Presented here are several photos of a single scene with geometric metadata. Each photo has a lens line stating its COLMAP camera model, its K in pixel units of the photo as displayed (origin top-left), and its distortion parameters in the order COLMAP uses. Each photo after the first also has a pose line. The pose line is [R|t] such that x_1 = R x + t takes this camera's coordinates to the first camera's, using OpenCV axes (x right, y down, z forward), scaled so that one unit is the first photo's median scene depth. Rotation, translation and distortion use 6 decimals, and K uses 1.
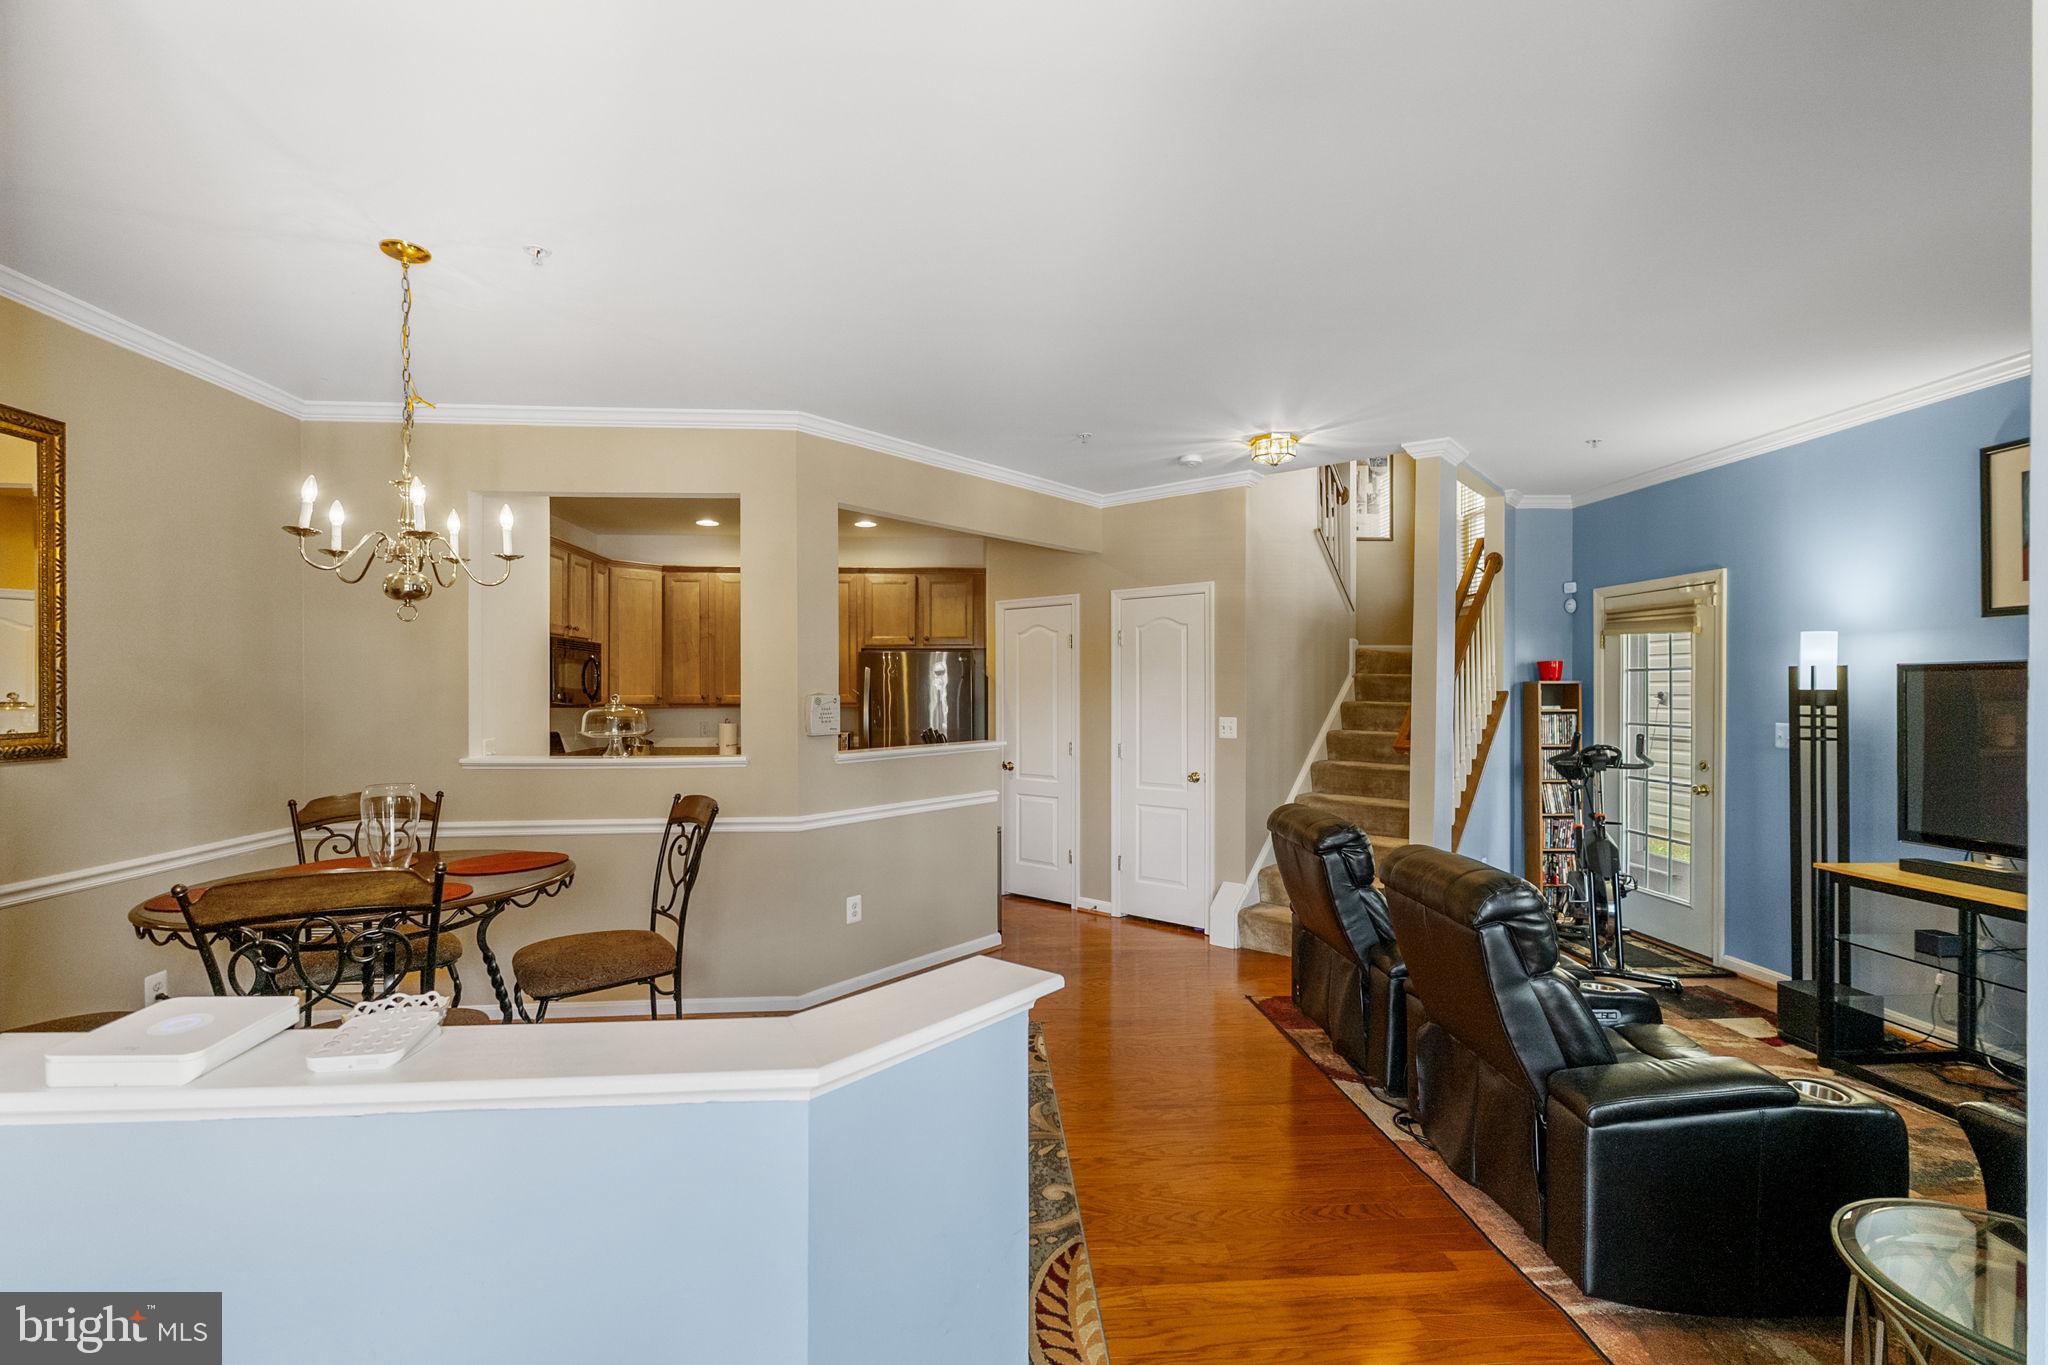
lens RADIAL K [[894.1, 0, 1017.4], [0, 894.1, 690.6], [0, 0, 1]] dist [0.002509, 0.002361]
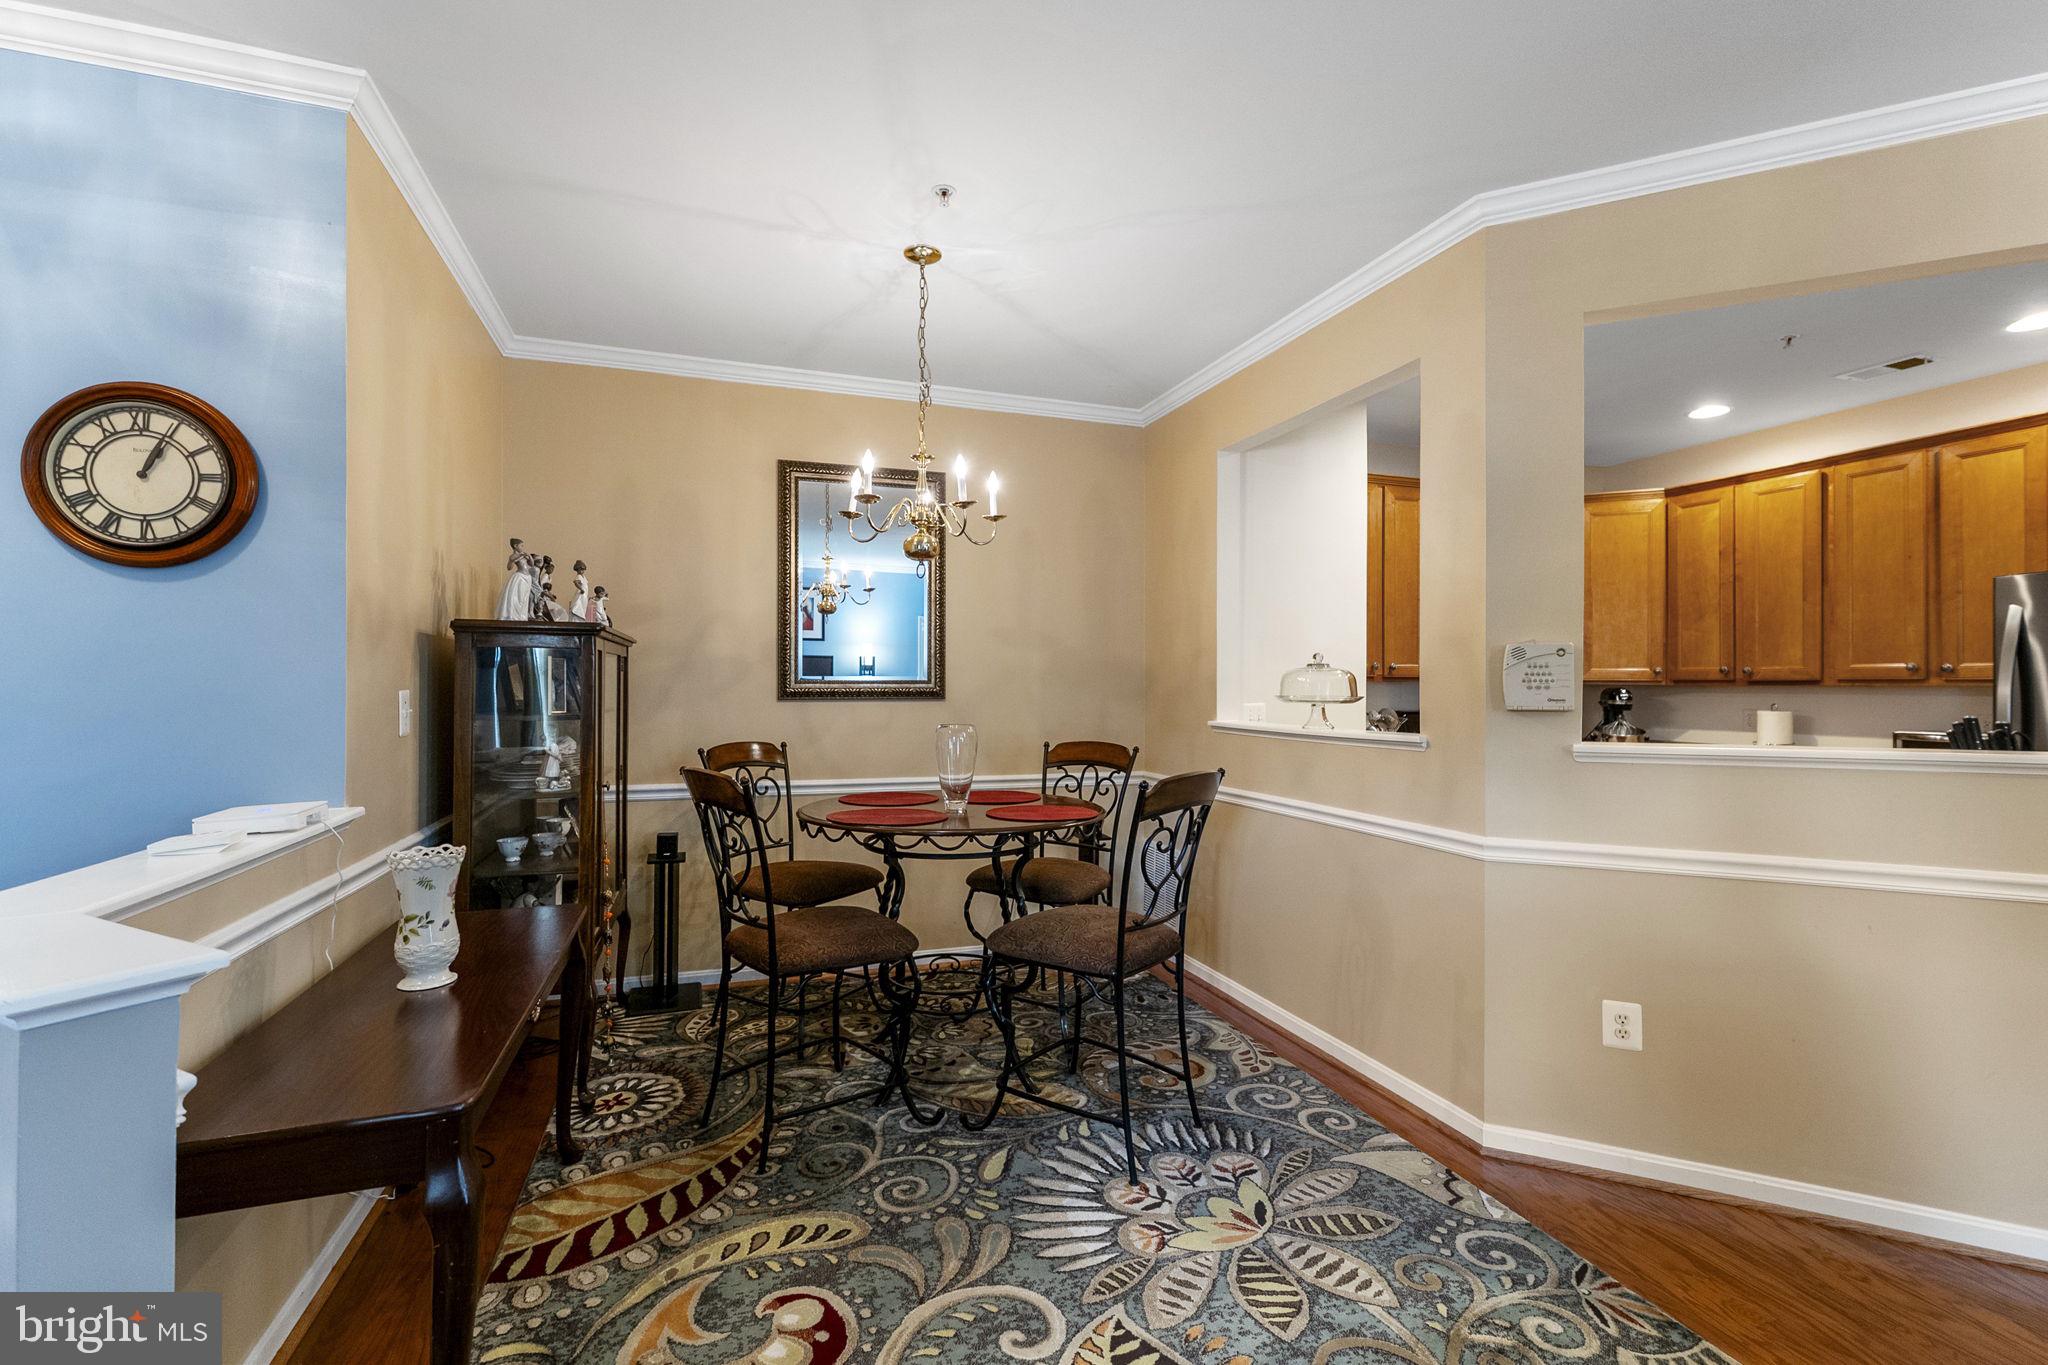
lens RADIAL K [[894.1, 0, 1017.5], [0, 894.1, 677.8], [0, 0, 1]] dist [0.002509, 0.002361]
pose [[0.260527, -0.004018, -0.965458, 0.237392], [-0.006249, 0.999963, -0.005848, 0.029016], [0.965446, 0.007557, 0.260492, 0.439820]]
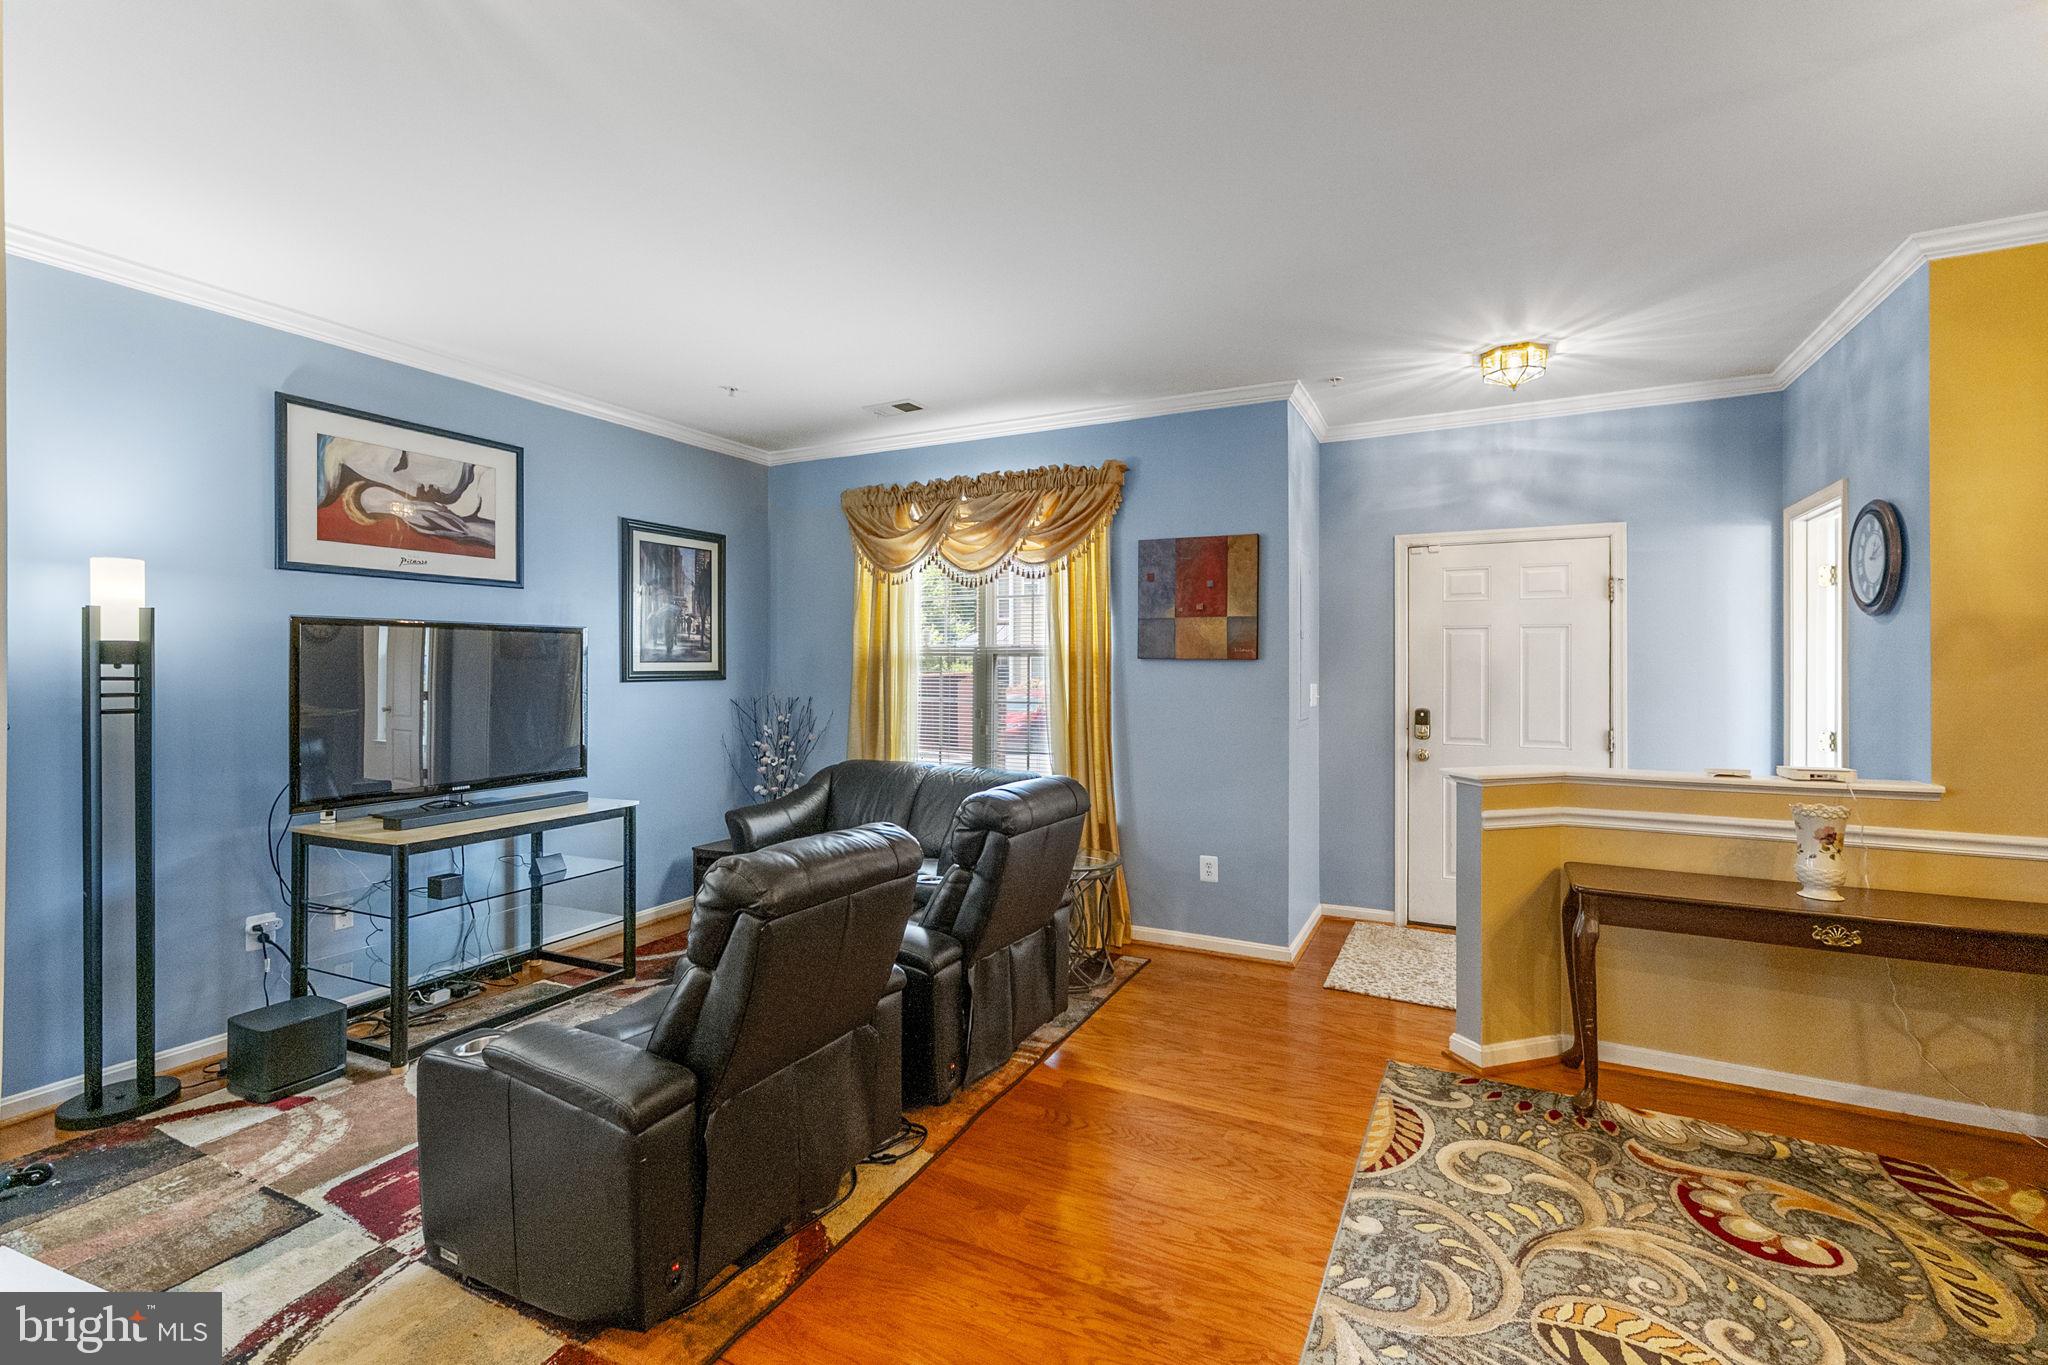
lens RADIAL K [[894.1, 0, 1016.8], [0, 894.1, 666.4], [0, 0, 1]] dist [0.002509, 0.002361]
pose [[-0.854884, 0.000299, 0.518818, -0.063209], [0.000304, 1.000000, -0.000075, 0.015178], [-0.518818, 0.000093, -0.854884, 1.037457]]
